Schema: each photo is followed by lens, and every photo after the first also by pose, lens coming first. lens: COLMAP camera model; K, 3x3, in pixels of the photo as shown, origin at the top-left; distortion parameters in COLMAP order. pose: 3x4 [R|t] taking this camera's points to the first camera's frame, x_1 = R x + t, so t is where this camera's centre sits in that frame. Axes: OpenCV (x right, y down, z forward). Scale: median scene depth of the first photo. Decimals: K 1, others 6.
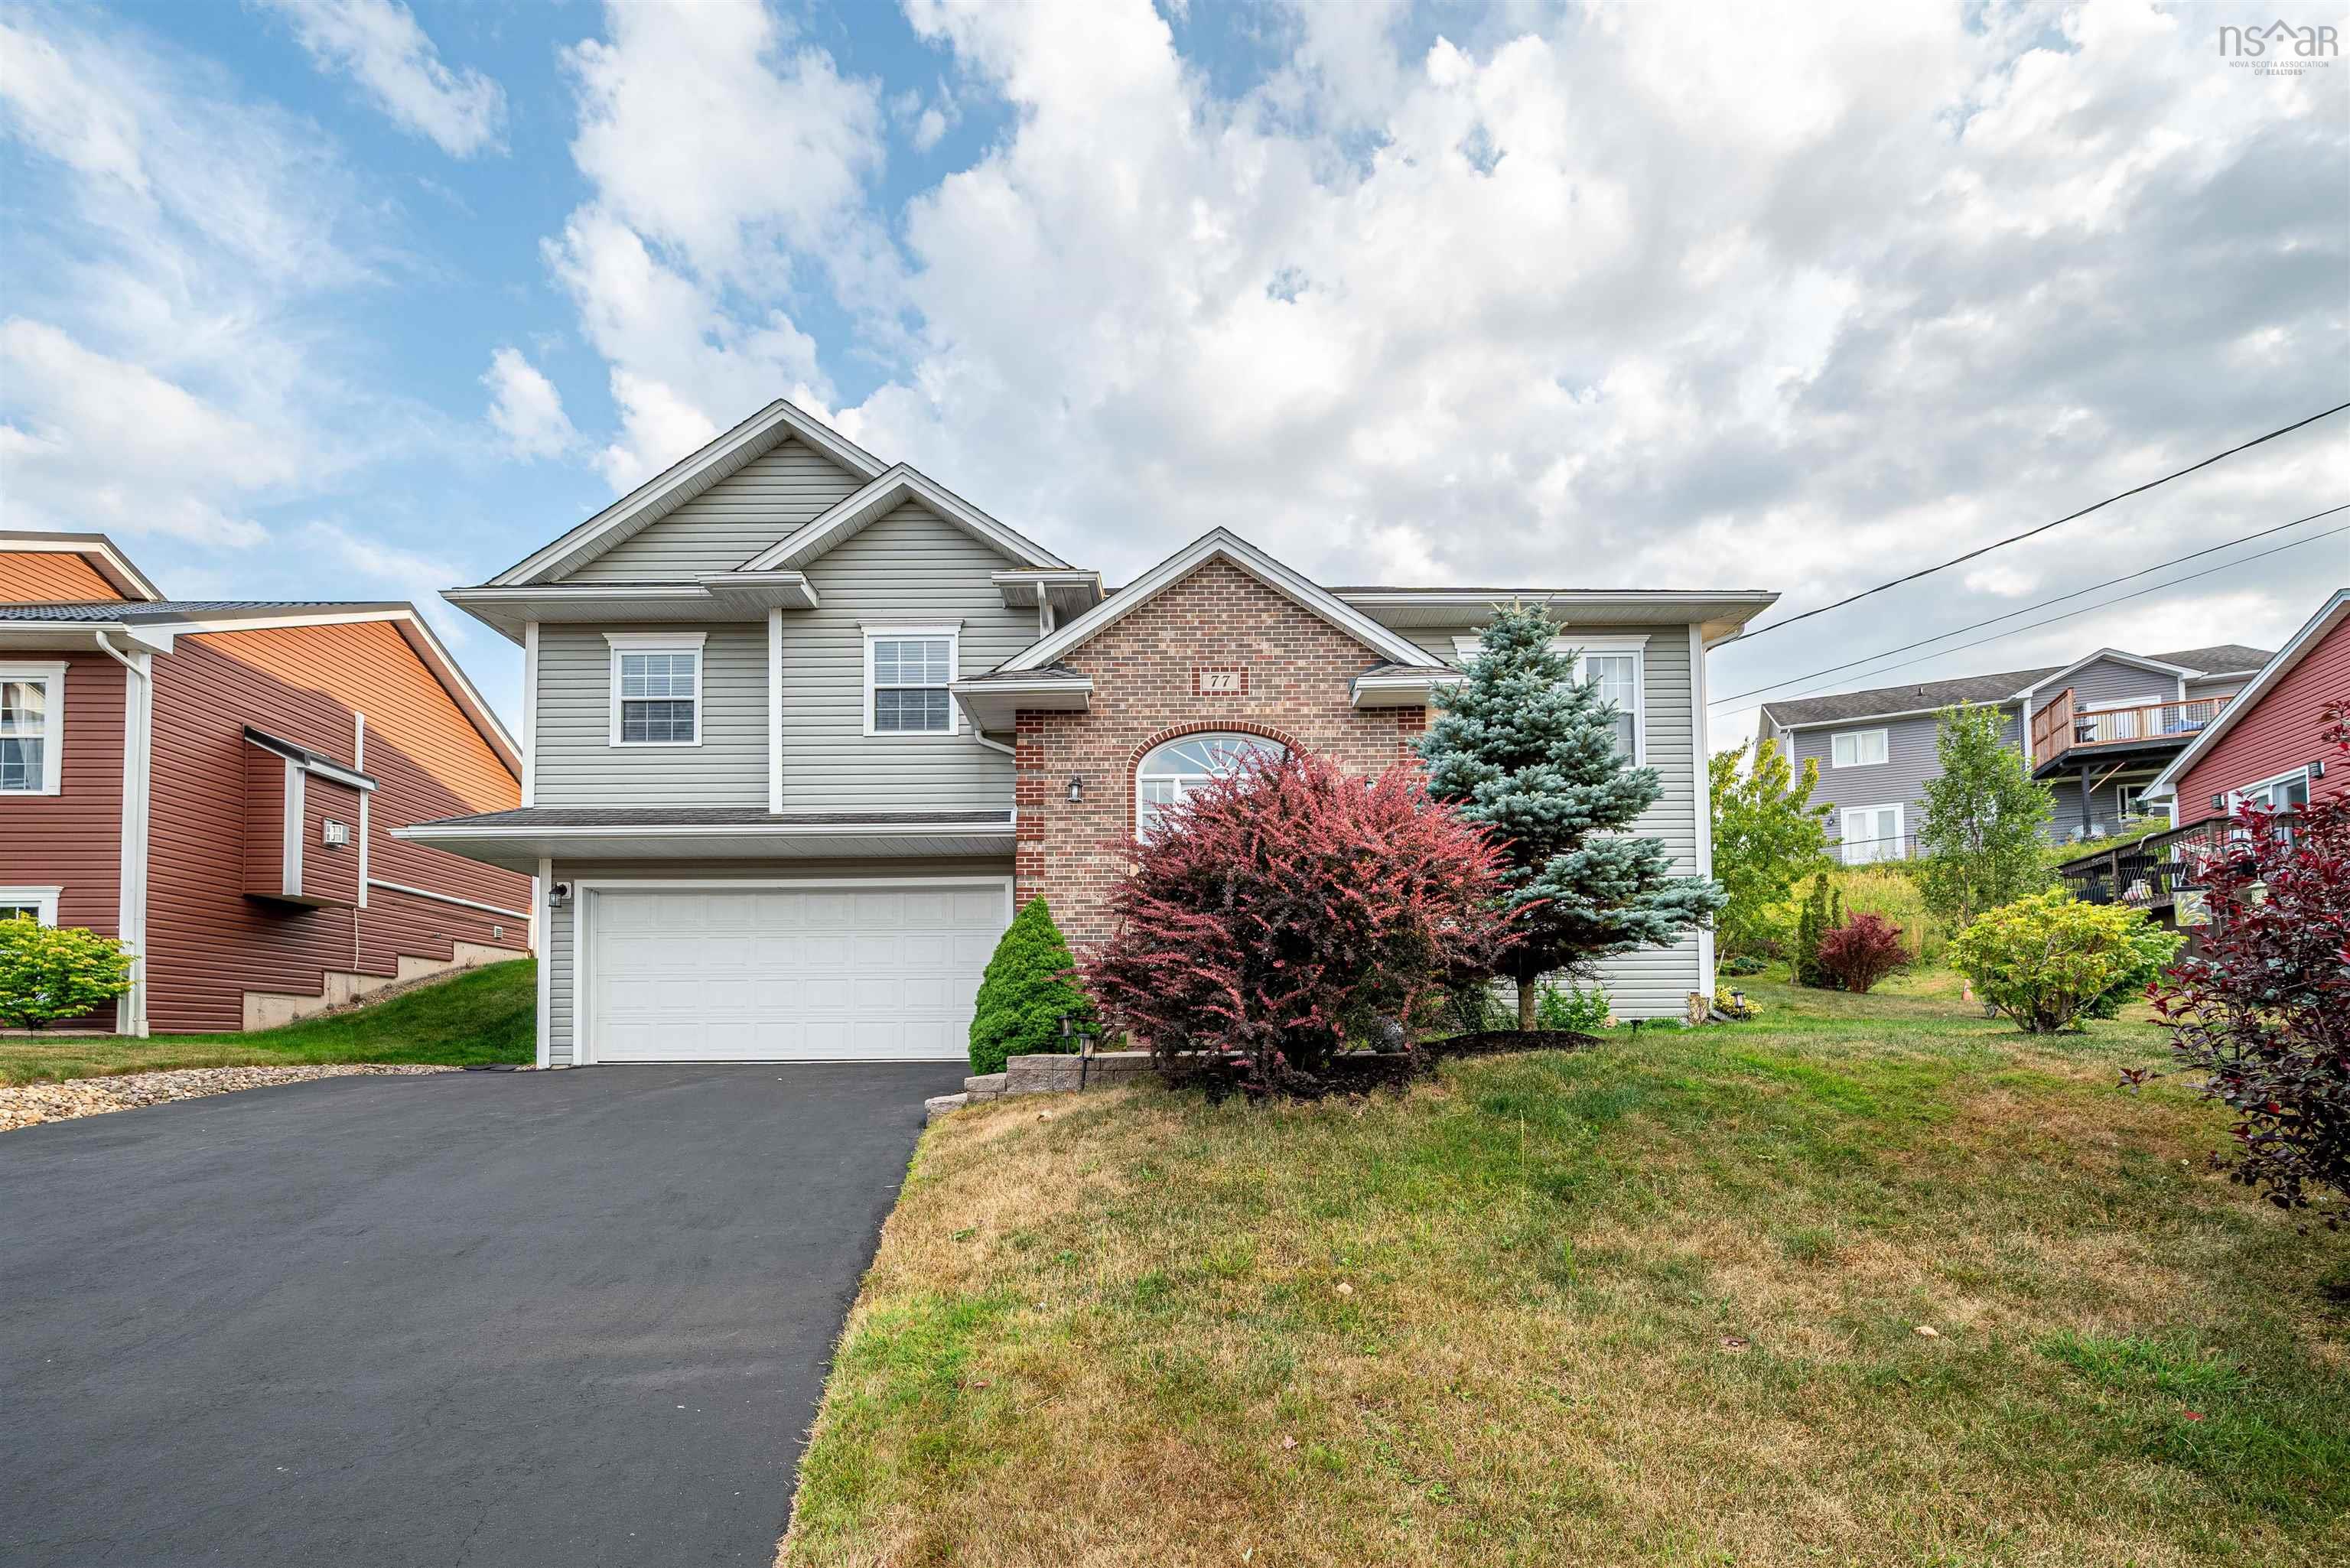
lens RADIAL K [[924.0, 0, 1177.3], [0, 924.0, 779.4], [0, 0, 1]] dist [0.001228, 0.000417]
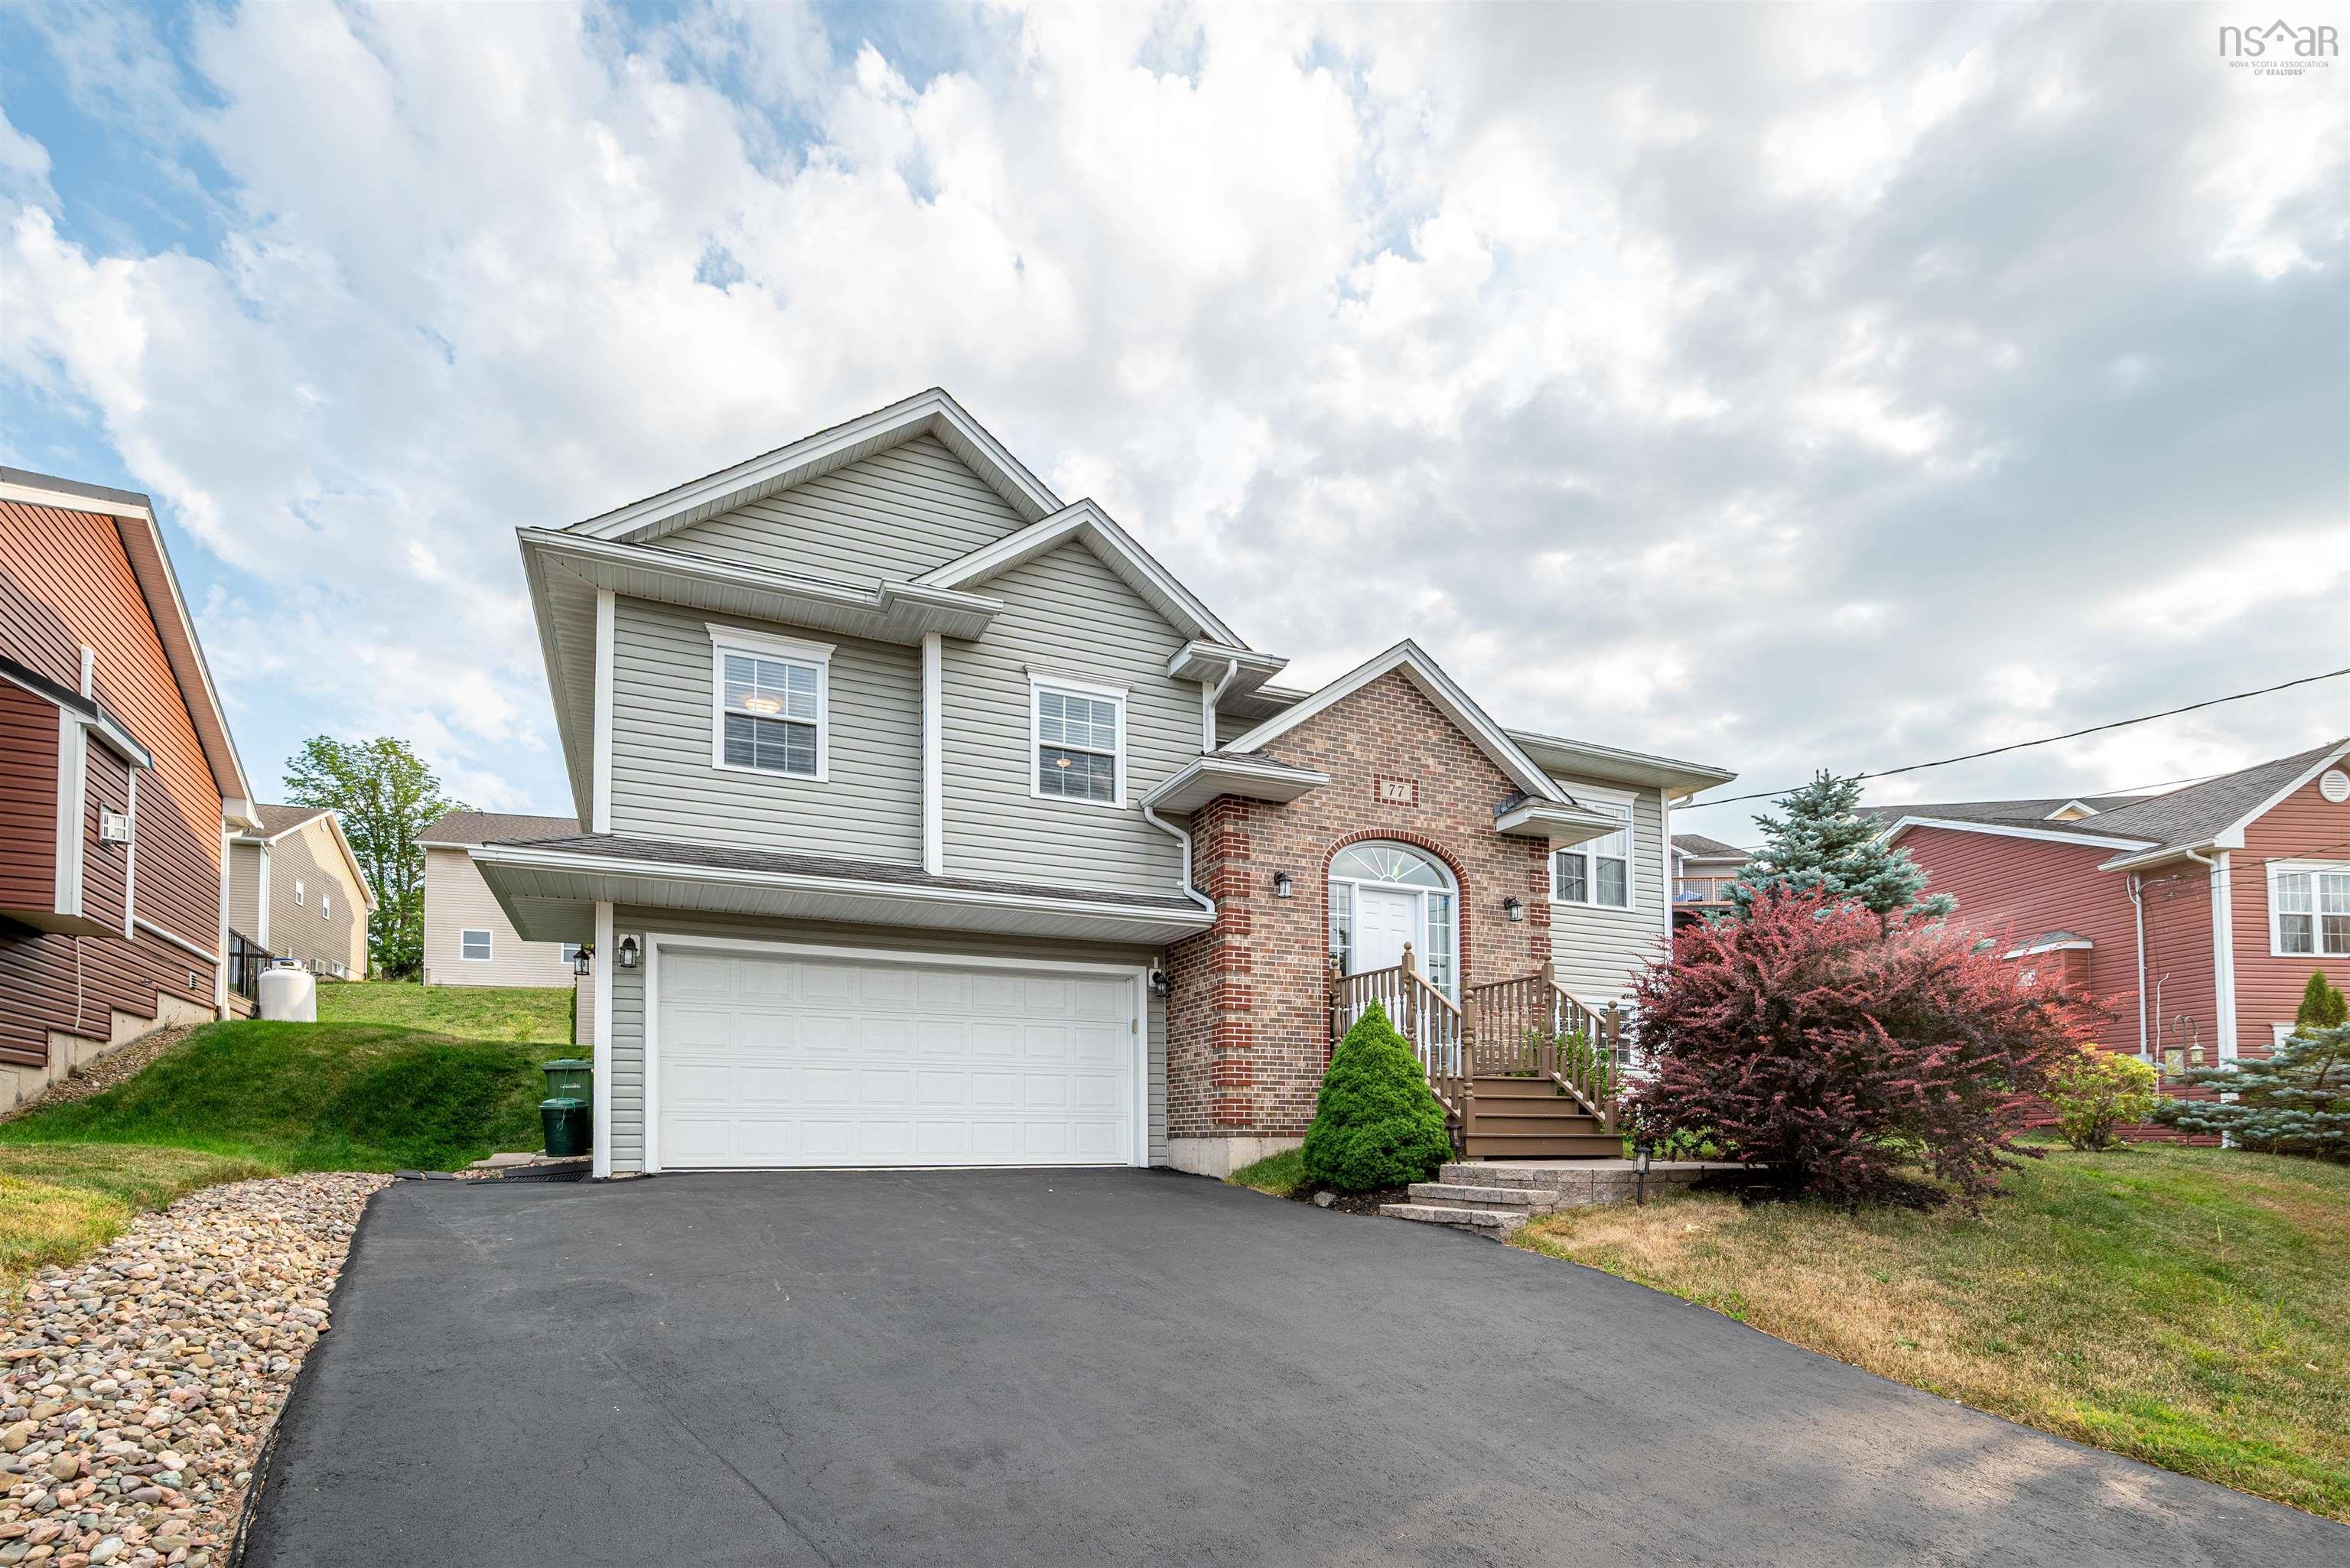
lens RADIAL K [[962.4, 0, 1175.2], [0, 962.4, 864.5], [0, 0, 1]] dist [0.003487, 0.000191]
pose [[0.933351, 0.107728, 0.342418, -0.522498], [-0.107360, 0.994017, -0.020088, 0.020552], [-0.342533, -0.018012, 0.939333, 0.092322]]
